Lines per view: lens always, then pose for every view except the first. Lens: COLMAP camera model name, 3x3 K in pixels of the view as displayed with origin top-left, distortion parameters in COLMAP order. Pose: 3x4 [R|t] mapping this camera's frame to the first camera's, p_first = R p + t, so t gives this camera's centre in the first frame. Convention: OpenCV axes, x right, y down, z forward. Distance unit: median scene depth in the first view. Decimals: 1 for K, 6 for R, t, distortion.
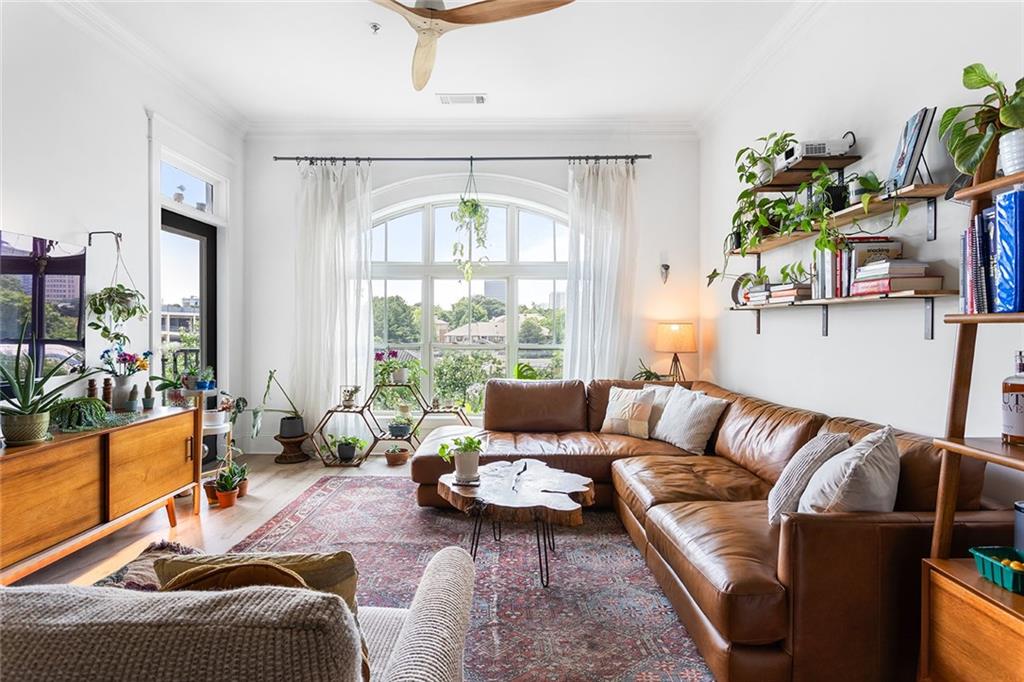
lens RADIAL K [[532.5, 0, 508.9], [0, 532.5, 335.2], [0, 0, 1]] dist [-0.000017, -0.000230]
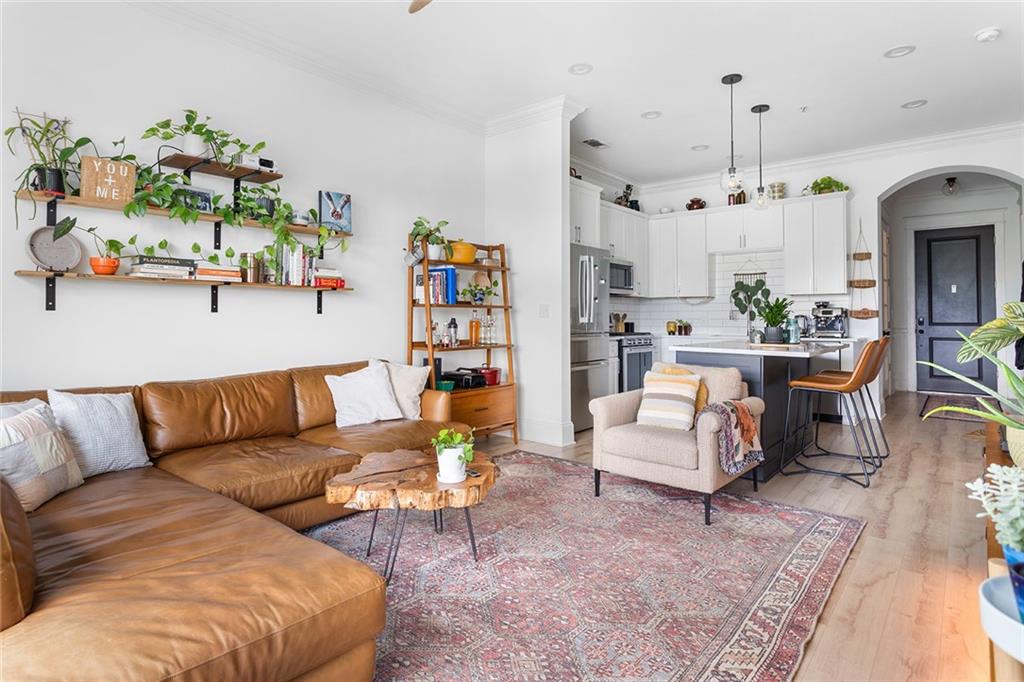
lens RADIAL K [[543.4, 0, 511.9], [0, 543.4, 305.9], [0, 0, 1]] dist [0.000064, 0.000719]
pose [[-0.770641, 0.010042, 0.637190, -0.615838], [0.004742, 0.999939, -0.010024, 0.002120], [-0.637252, -0.004704, -0.770641, 1.404300]]
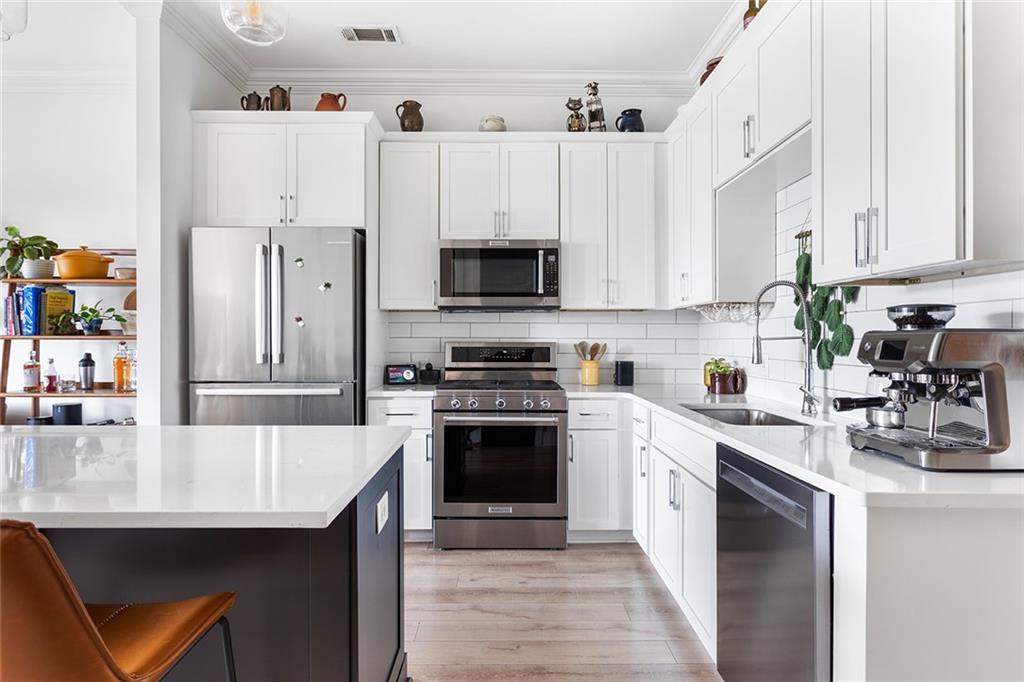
lens RADIAL K [[558.8, 0, 507.7], [0, 558.8, 337.9], [0, 0, 1]] dist [-0.000285, -0.000004]
pose [[-0.015745, -0.000175, 0.999876, -0.705332], [0.011618, 0.999932, 0.000358, -0.002202], [-0.999809, 0.011622, -0.015741, -0.490725]]
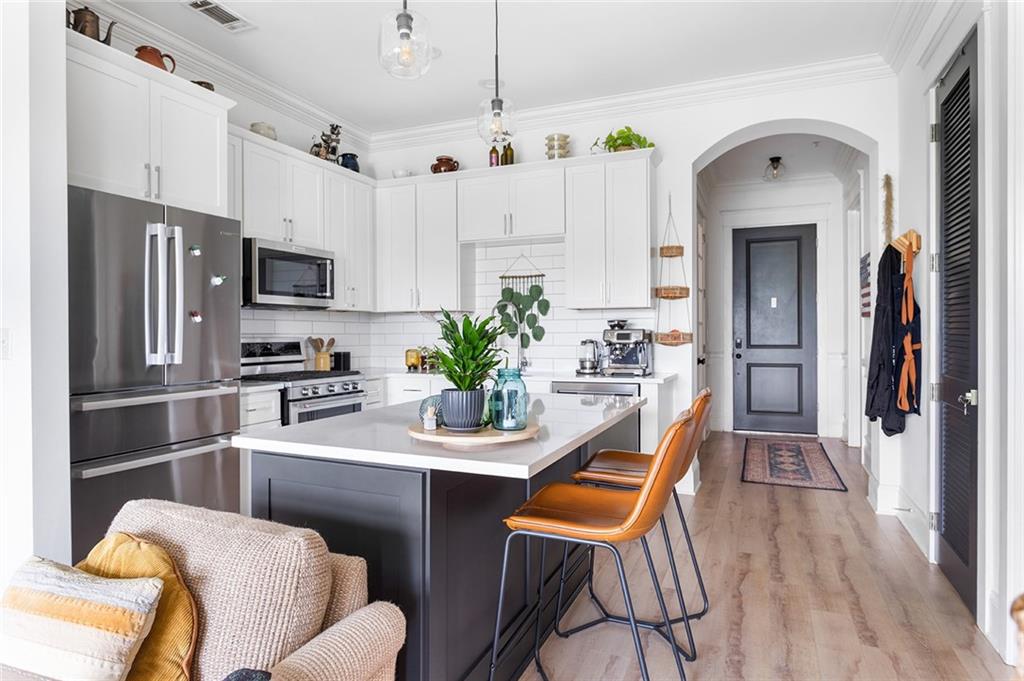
lens RADIAL K [[599.7, 0, 509.3], [0, 599.7, 335.5], [0, 0, 1]] dist [-0.008329, 0.000579]
pose [[-0.923433, 0.000406, 0.383760, -0.532884], [0.007555, 0.999825, 0.017122, -0.016641], [-0.383686, 0.018710, -0.923274, 0.562306]]
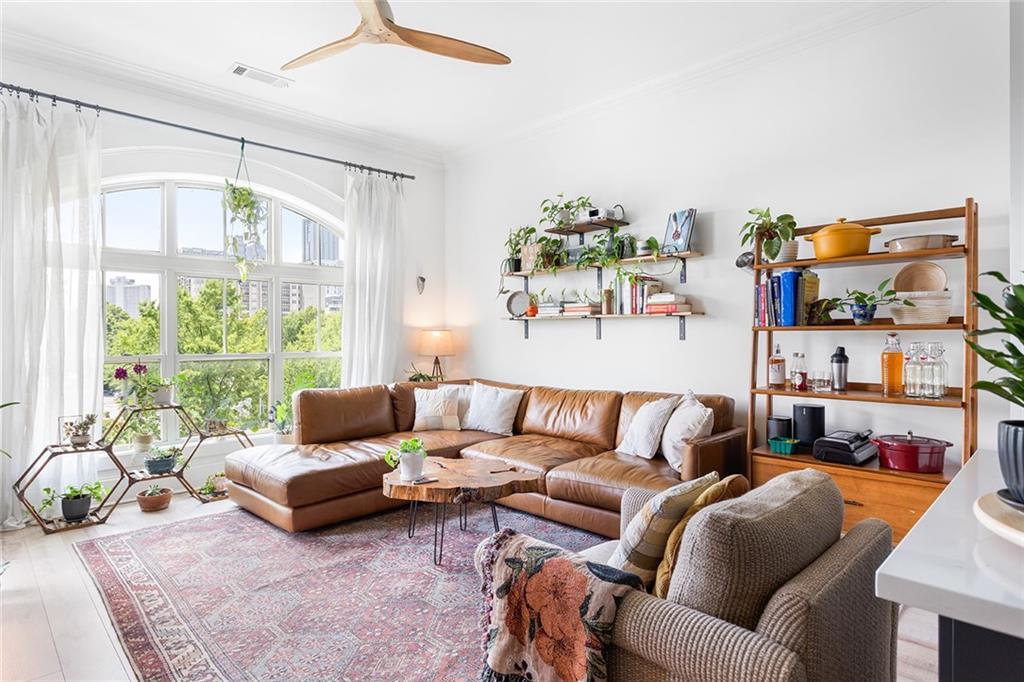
lens RADIAL K [[558.8, 0, 507.7], [0, 558.8, 337.9], [0, 0, 1]] dist [-0.000285, -0.000004]
pose [[0.711506, -0.007308, 0.702642, -0.623523], [0.012820, 0.999914, -0.002582, -0.001069], [-0.702564, 0.010845, 0.711538, 0.076139]]
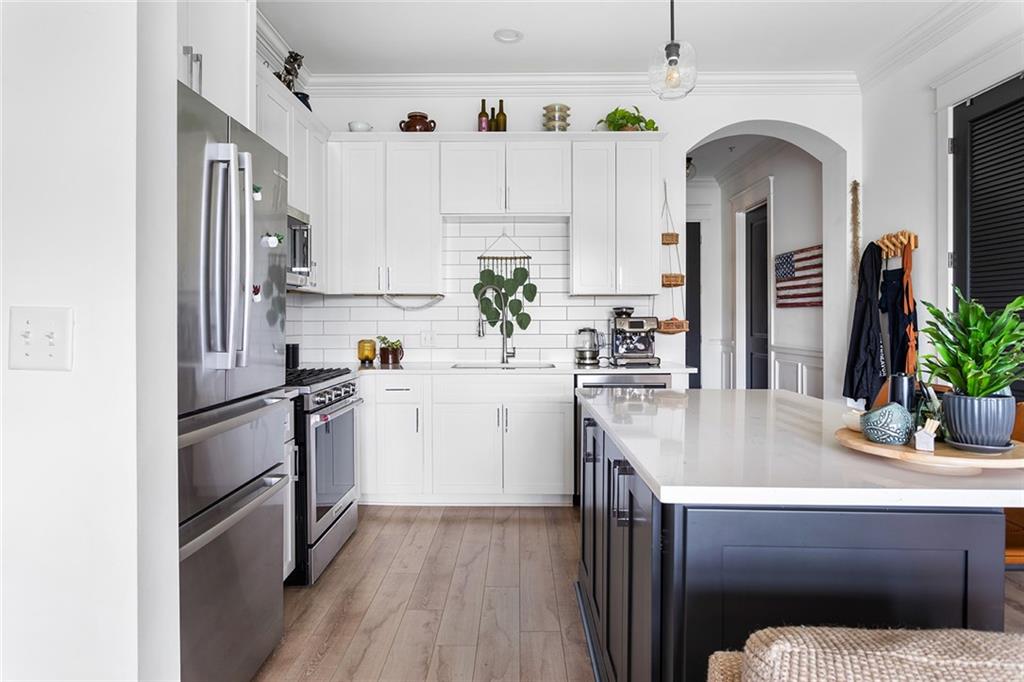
lens RADIAL K [[587.0, 0, 507.3], [0, 587.0, 320.9], [0, 0, 1]] dist [-0.015341, -0.000681]
pose [[-0.999951, -0.001565, 0.009782, 0.029633], [-0.001425, 0.999897, 0.014302, -0.014970], [-0.009804, 0.014287, -0.999850, 0.478913]]
